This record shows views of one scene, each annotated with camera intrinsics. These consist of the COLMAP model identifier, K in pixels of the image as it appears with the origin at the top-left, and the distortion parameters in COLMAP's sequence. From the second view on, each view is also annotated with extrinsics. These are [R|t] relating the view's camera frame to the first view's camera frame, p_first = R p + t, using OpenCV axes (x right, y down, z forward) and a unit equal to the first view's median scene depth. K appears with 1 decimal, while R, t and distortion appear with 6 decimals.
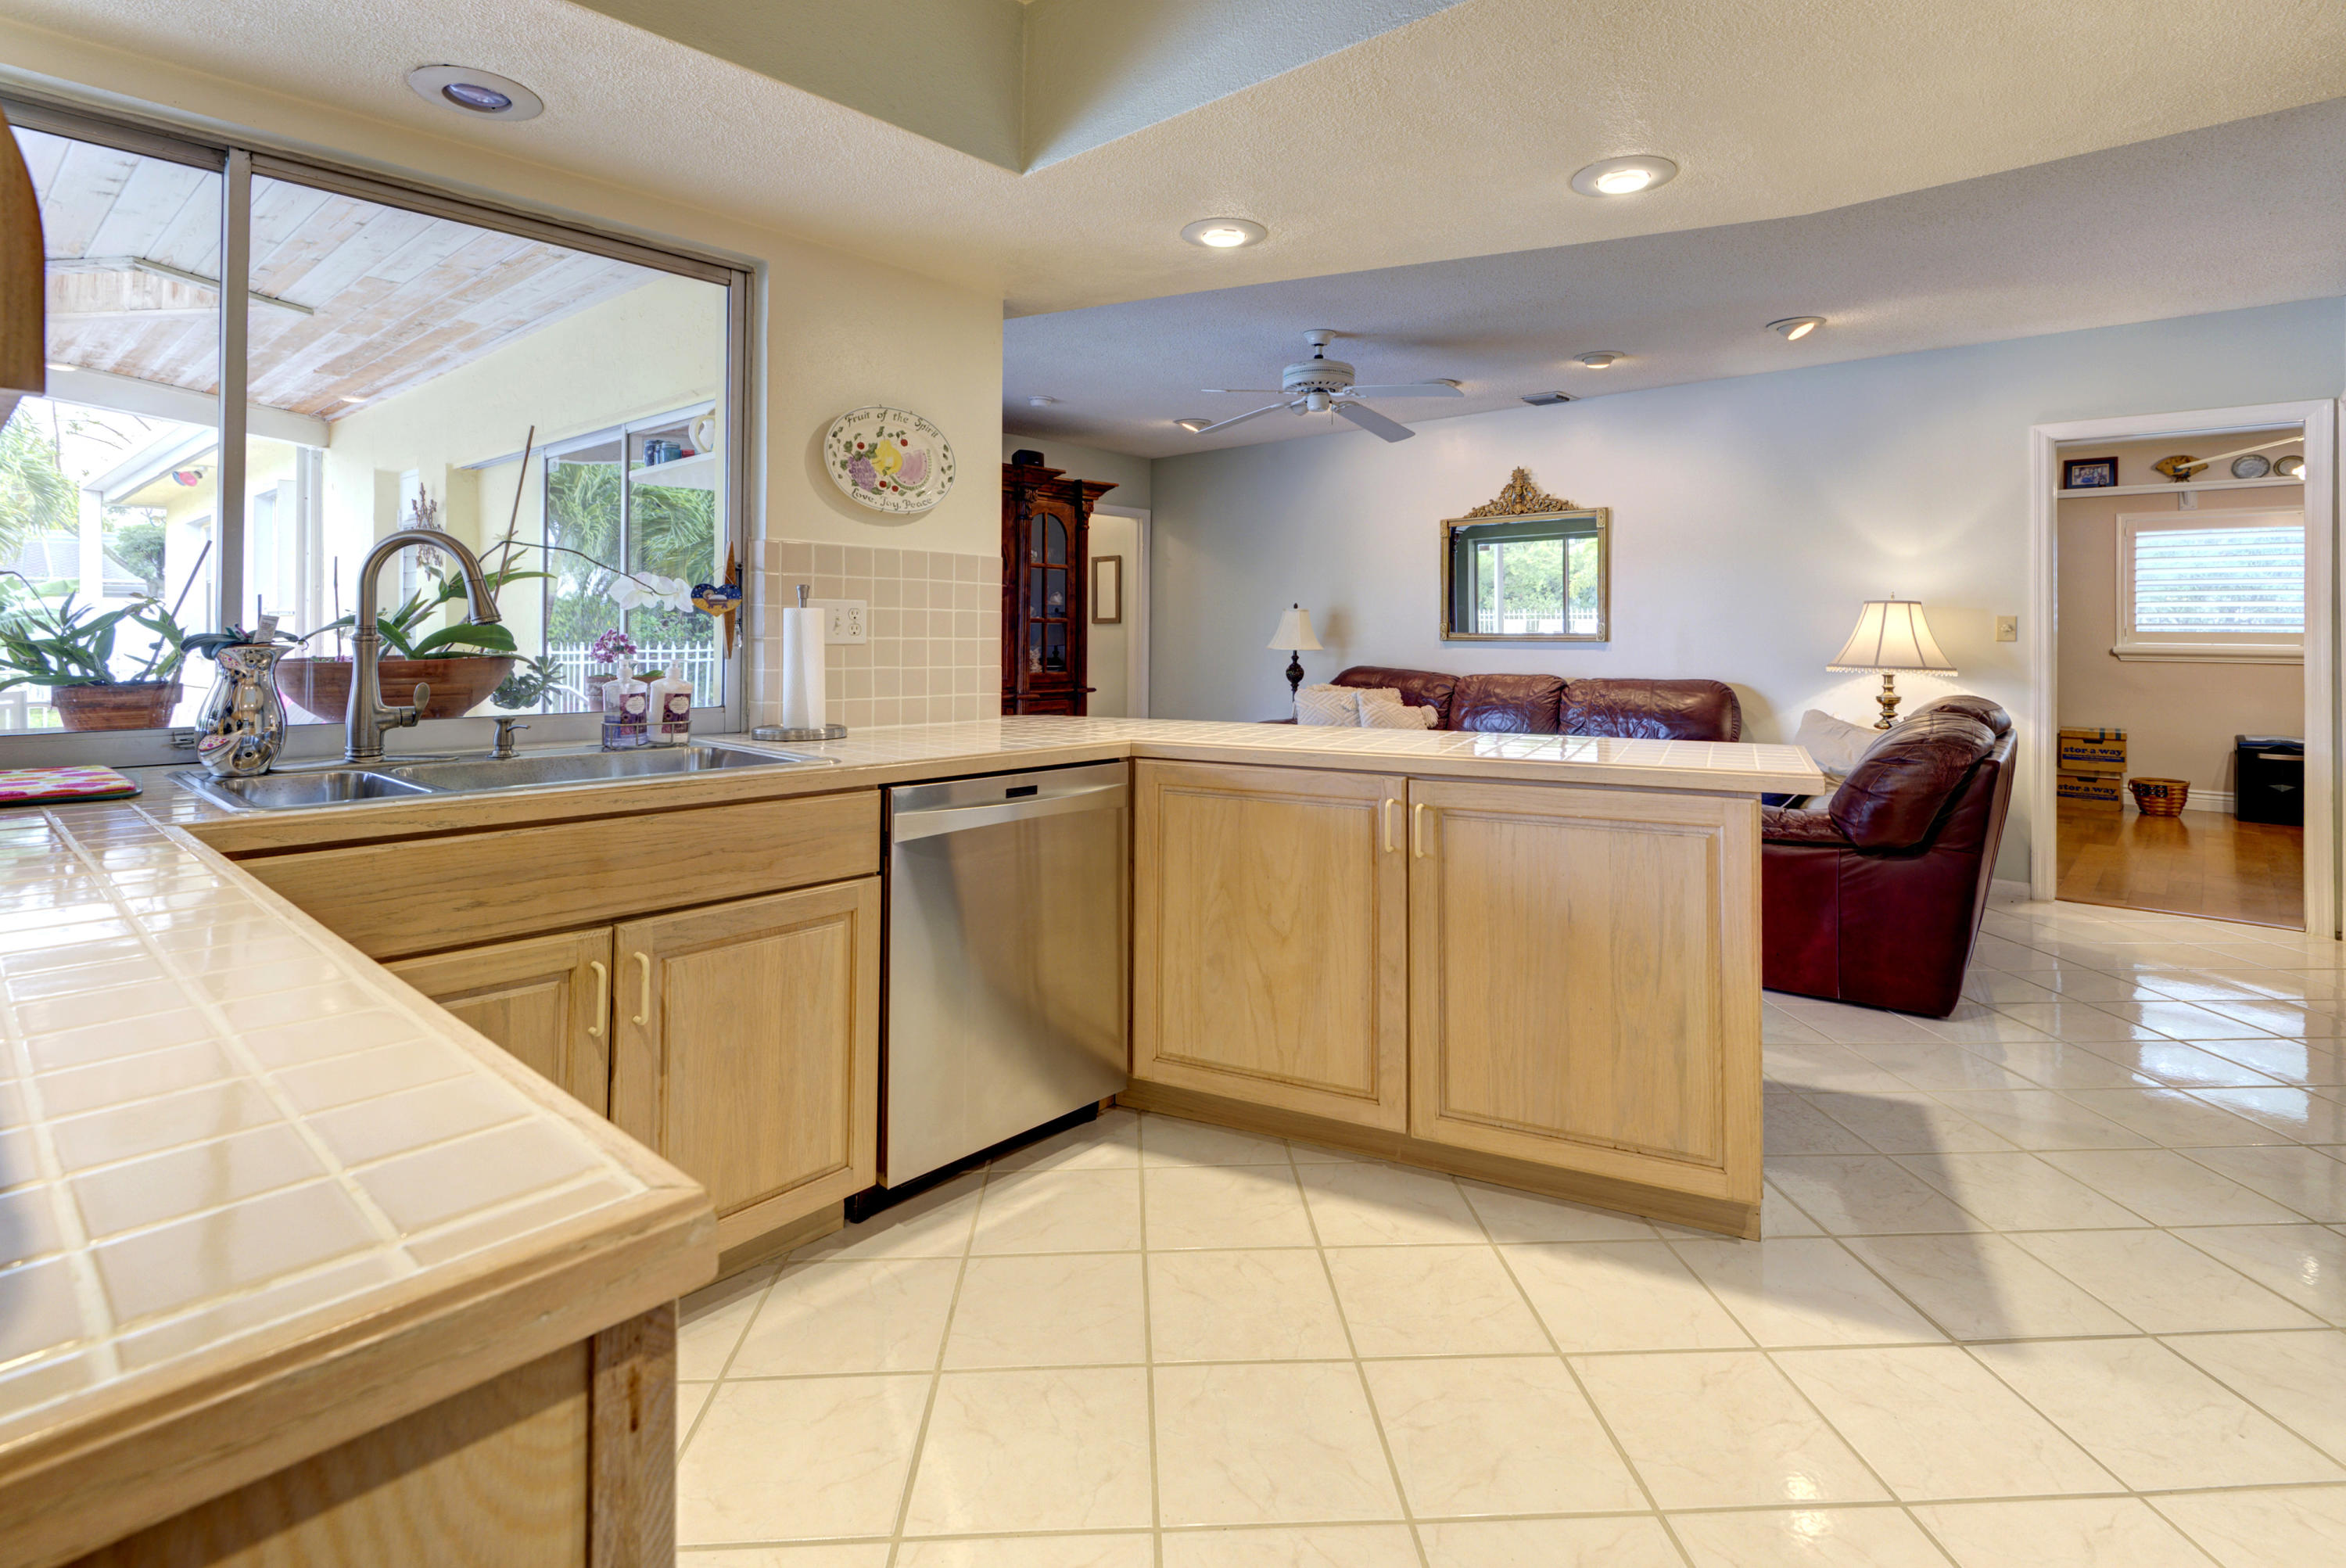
lens RADIAL K [[1194.4, 0, 1148.9], [0, 1194.4, 623.9], [0, 0, 1]] dist [0.009792, -0.011986]
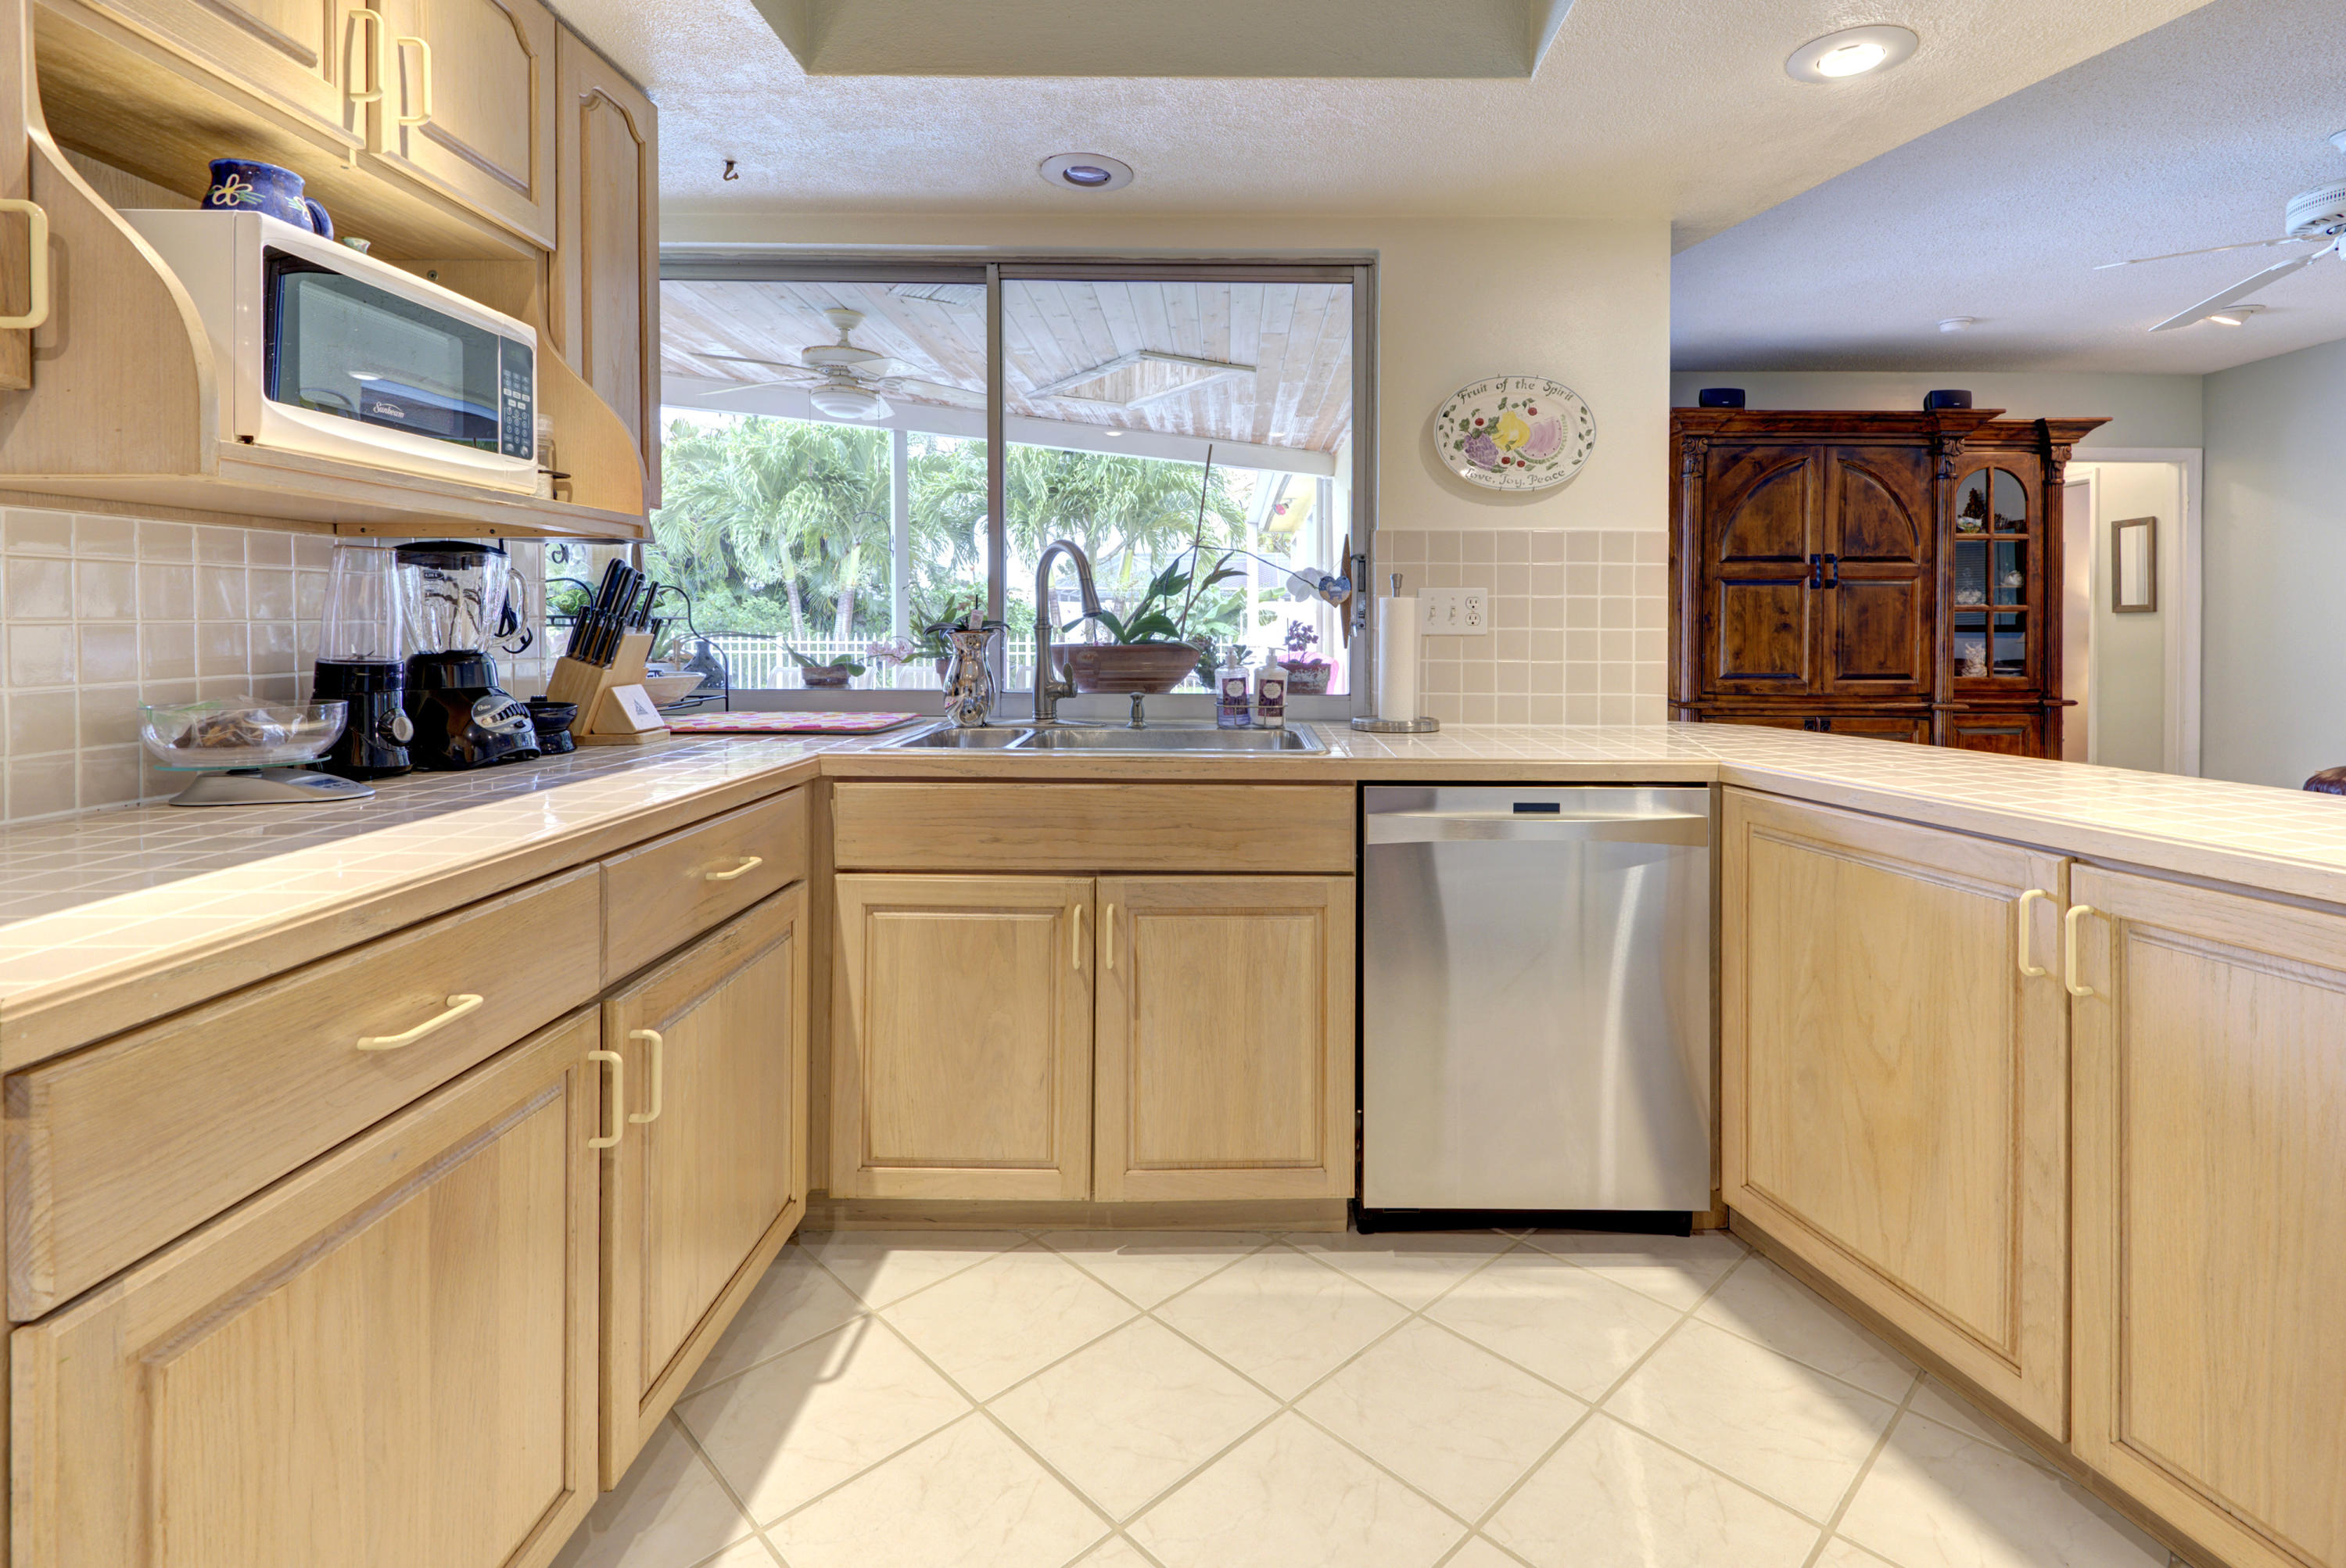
lens RADIAL K [[1194.4, 0, 1229.5], [0, 1194.4, 637.8], [0, 0, 1]] dist [0.009792, -0.011986]
pose [[0.640277, 0.005921, -0.768121, 0.404842], [0.005090, 0.999916, 0.011951, 0.008046], [0.768127, -0.011561, 0.640193, 0.291202]]
